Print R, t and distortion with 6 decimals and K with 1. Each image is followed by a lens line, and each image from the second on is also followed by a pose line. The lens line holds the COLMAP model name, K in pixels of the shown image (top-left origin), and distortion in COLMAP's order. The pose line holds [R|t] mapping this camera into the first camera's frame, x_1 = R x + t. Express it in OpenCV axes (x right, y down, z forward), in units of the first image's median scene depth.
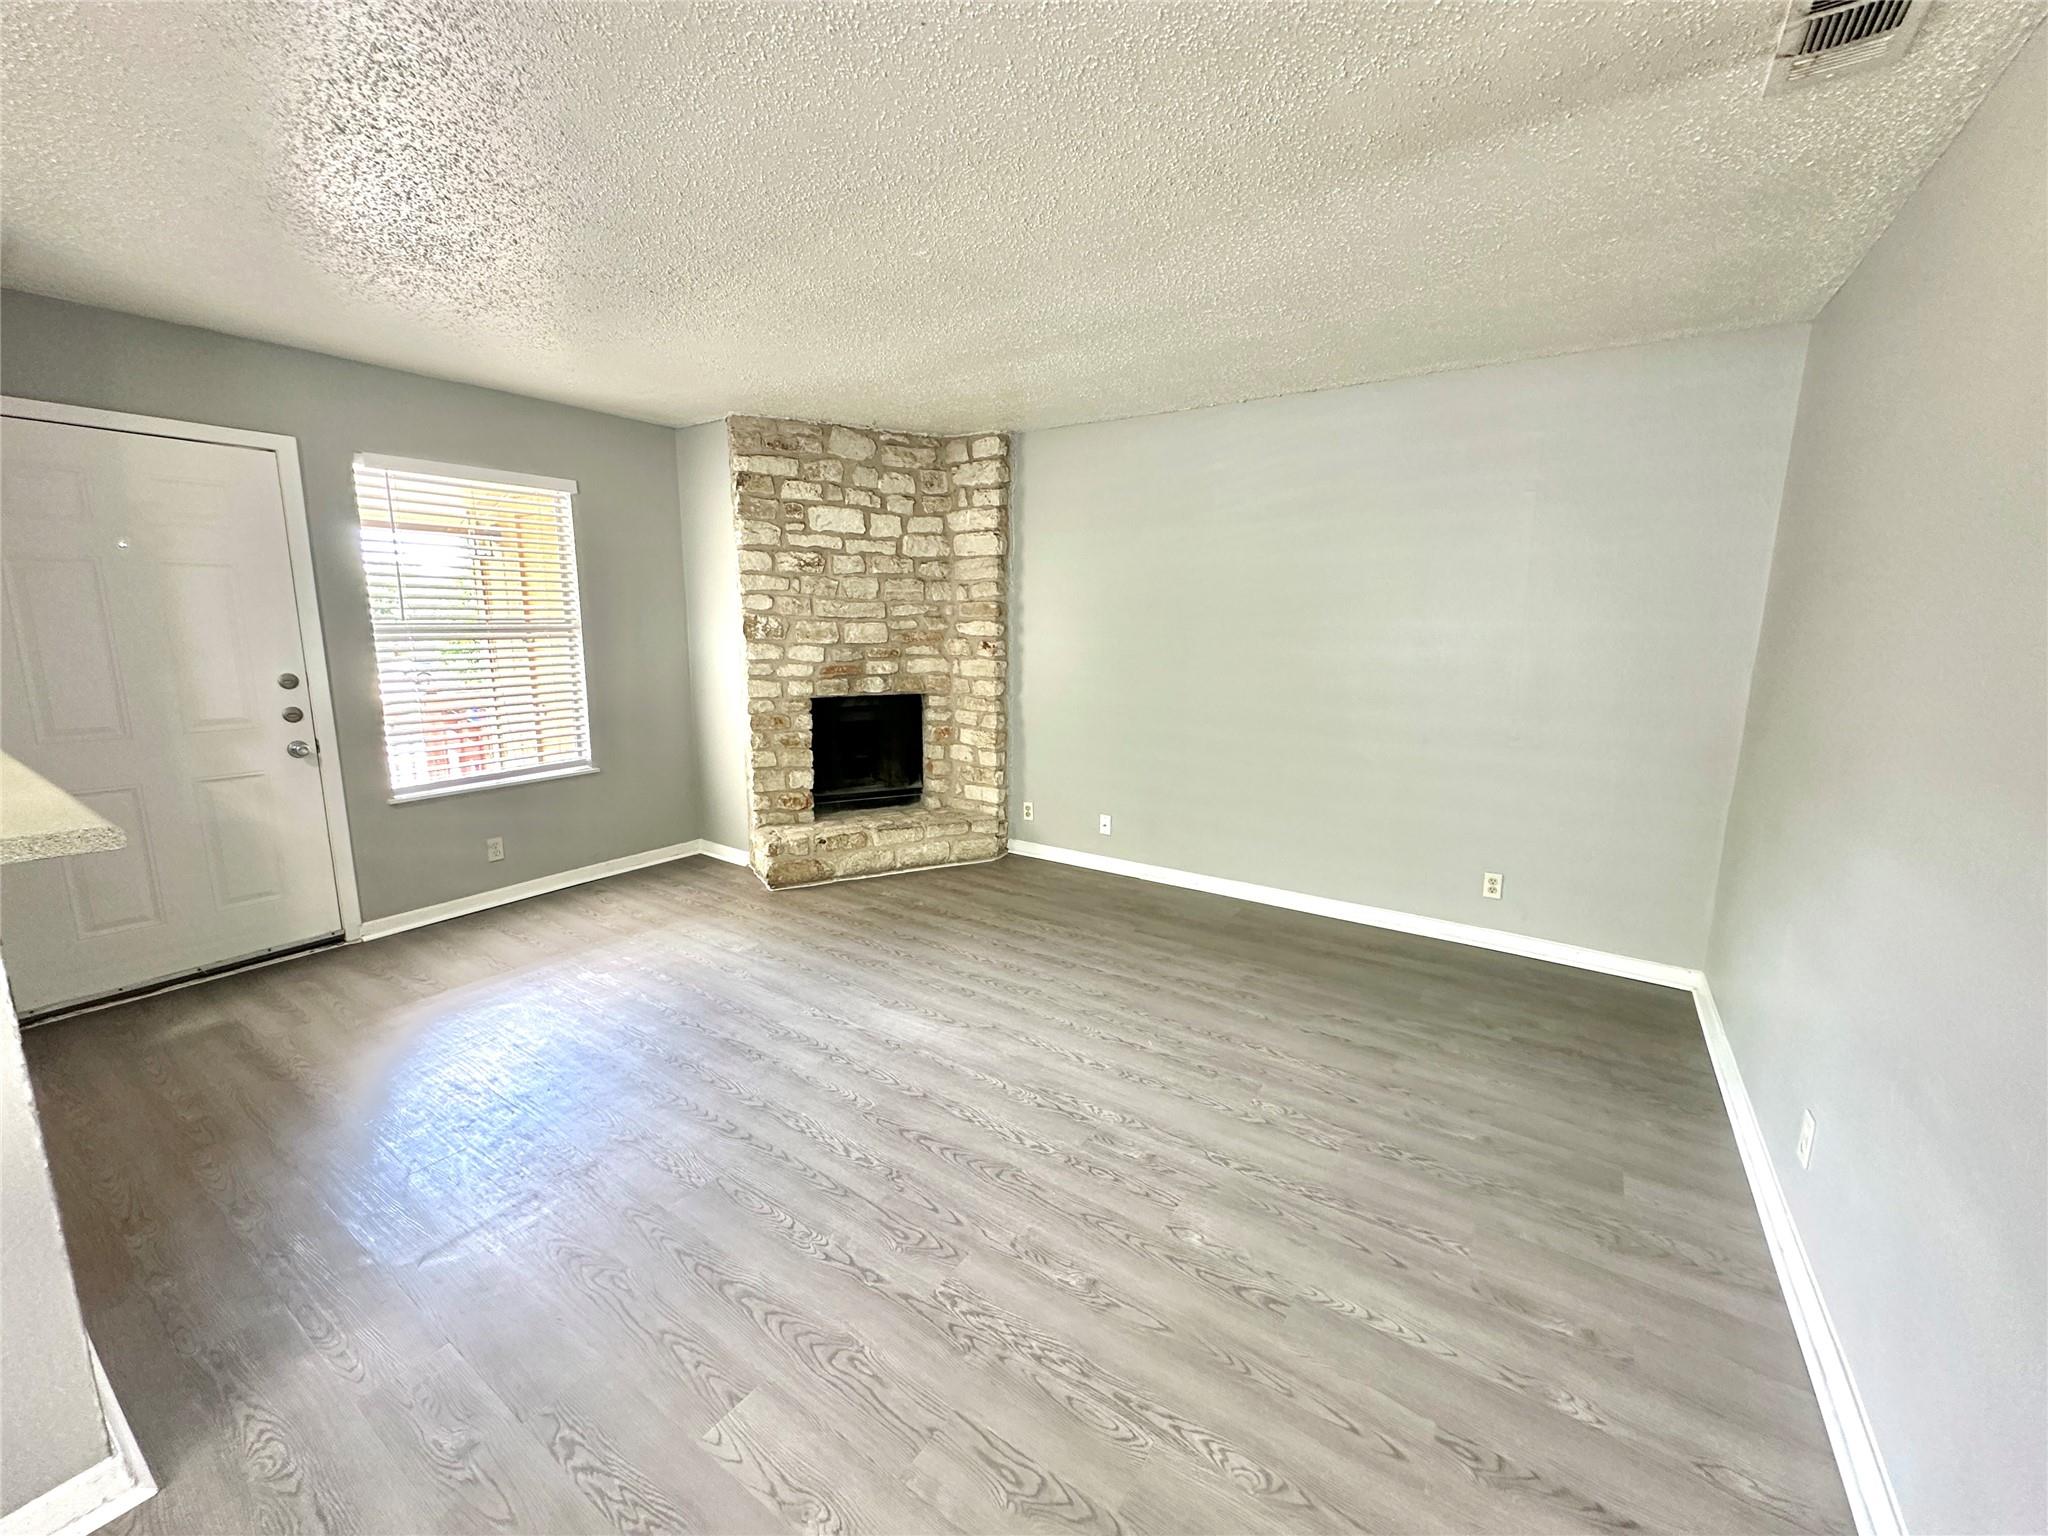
lens RADIAL K [[815.2, 0, 1020.8], [0, 815.2, 765.6], [0, 0, 1]] dist [-0.002226, 0.000910]
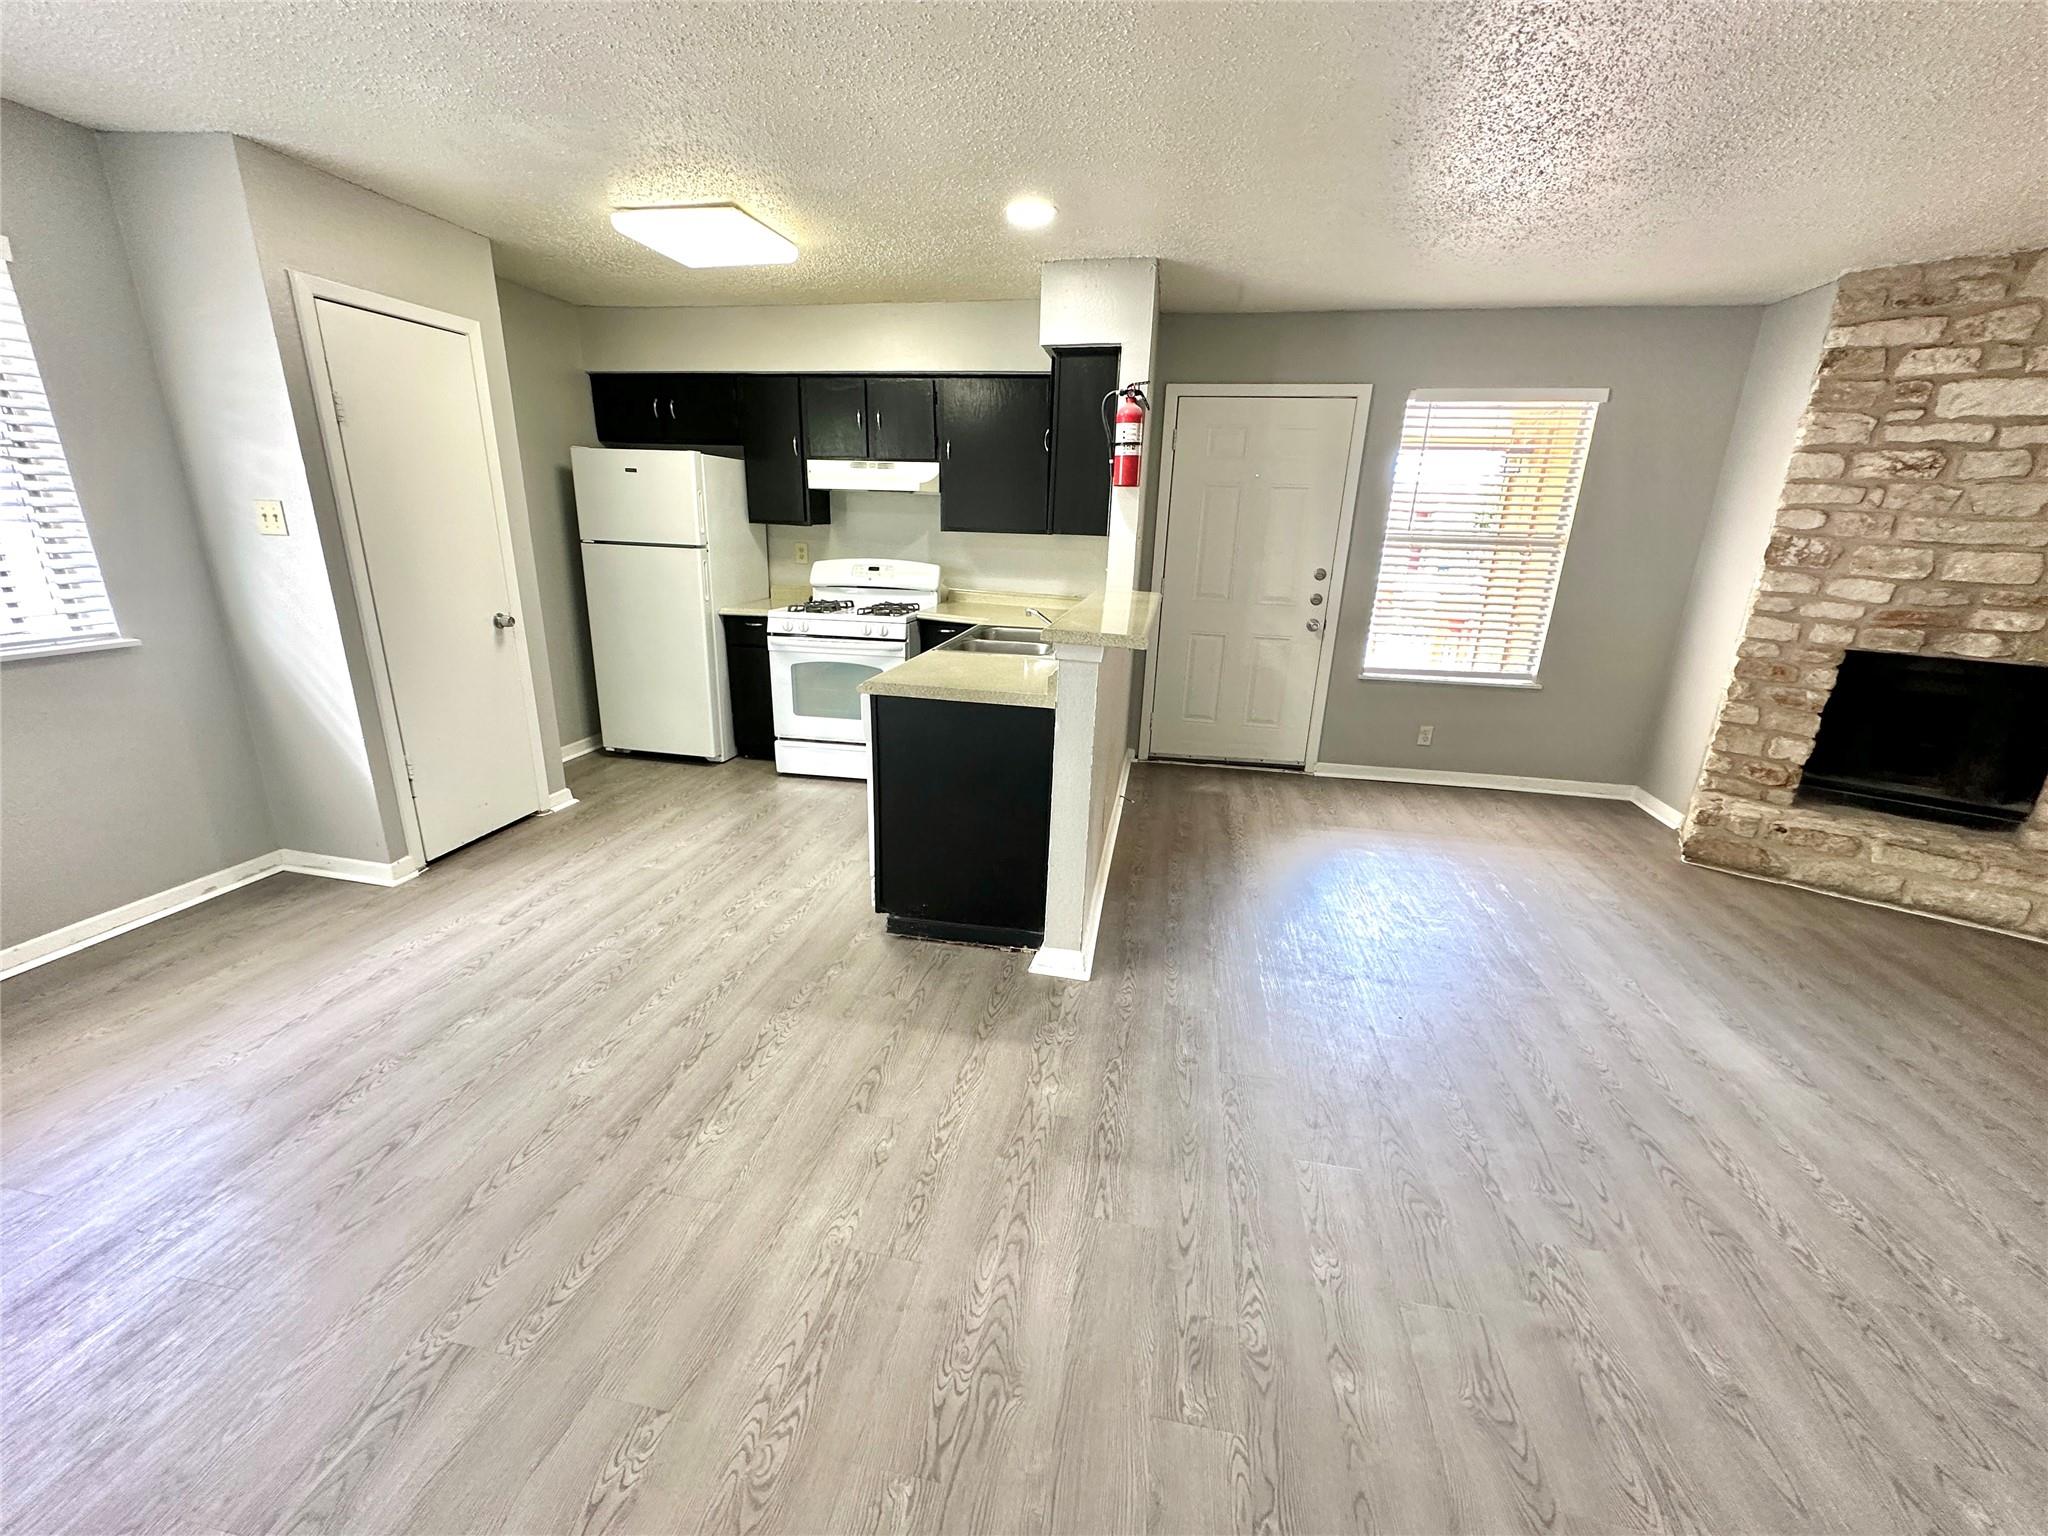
lens RADIAL K [[815.2, 0, 1022.3], [0, 815.2, 765.7], [0, 0, 1]] dist [-0.002226, 0.000910]
pose [[0.401181, 0.276388, -0.873306, 0.141540], [-0.188816, 0.957870, 0.216412, 0.001726], [0.896327, 0.078073, 0.436466, -0.011818]]
